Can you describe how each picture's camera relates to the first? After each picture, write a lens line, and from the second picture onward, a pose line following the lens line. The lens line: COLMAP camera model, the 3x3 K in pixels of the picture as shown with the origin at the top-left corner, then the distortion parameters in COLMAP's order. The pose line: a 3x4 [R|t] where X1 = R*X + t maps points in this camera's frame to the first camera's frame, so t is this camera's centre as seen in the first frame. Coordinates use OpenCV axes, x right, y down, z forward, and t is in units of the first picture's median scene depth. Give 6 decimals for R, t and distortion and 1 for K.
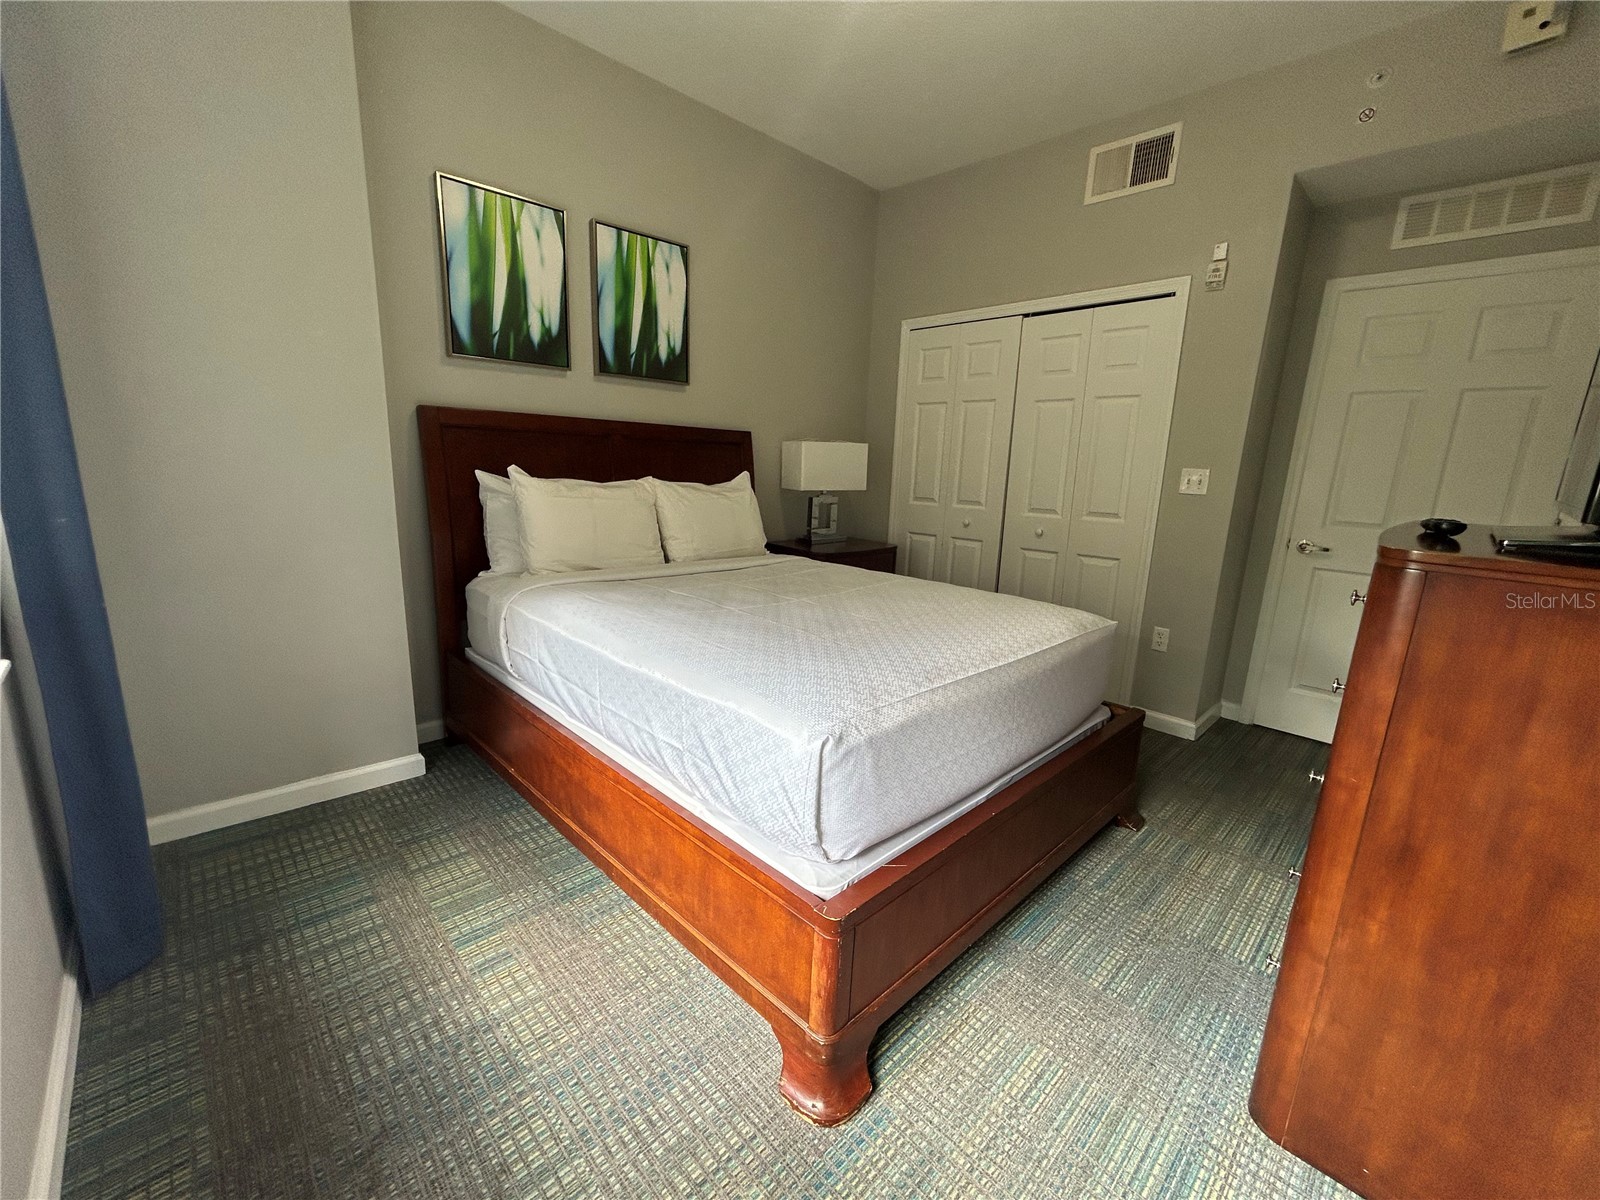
lens RADIAL K [[646.4, 0, 792.7], [0, 646.4, 593.9], [0, 0, 1]] dist [0.002072, -0.002137]
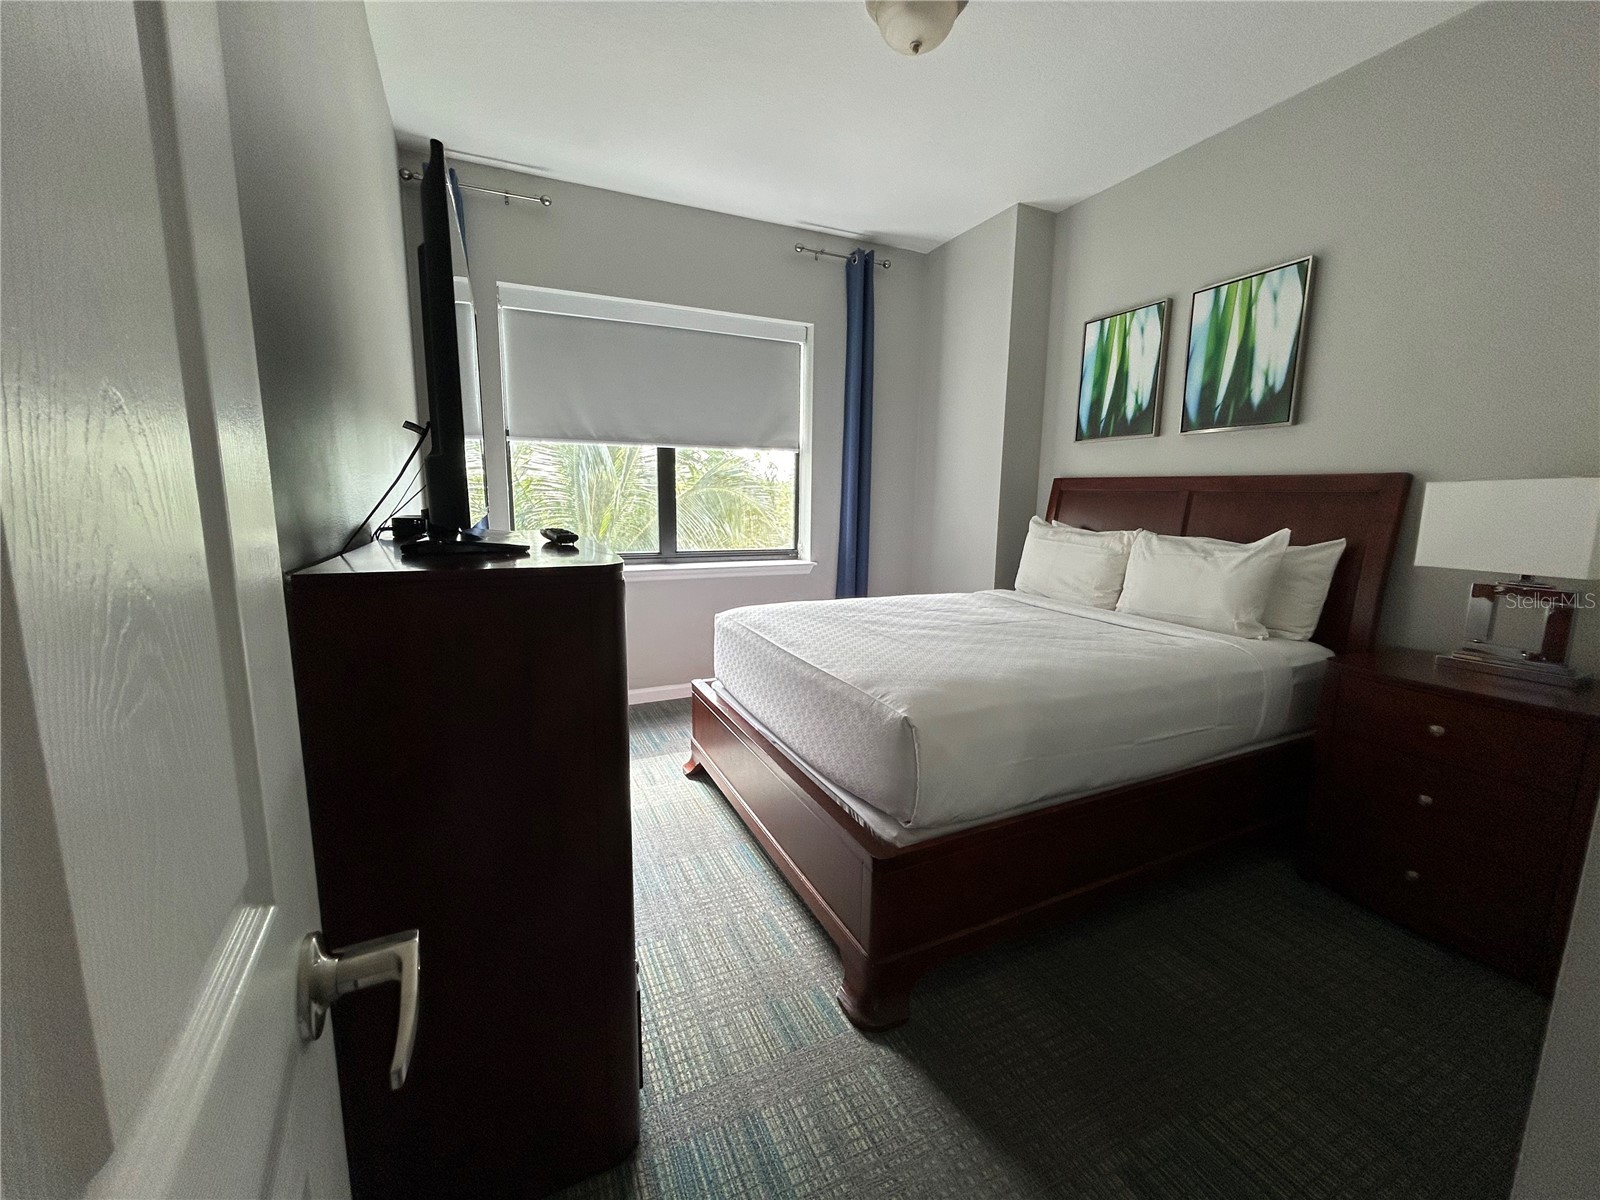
lens RADIAL K [[646.4, 0, 802.7], [0, 646.4, 594.8], [0, 0, 1]] dist [0.002072, -0.002137]
pose [[-0.309040, 0.097486, -0.946039, 0.861326], [-0.232495, 0.956807, 0.174544, -0.127245], [0.922193, 0.273890, -0.273027, 0.761982]]
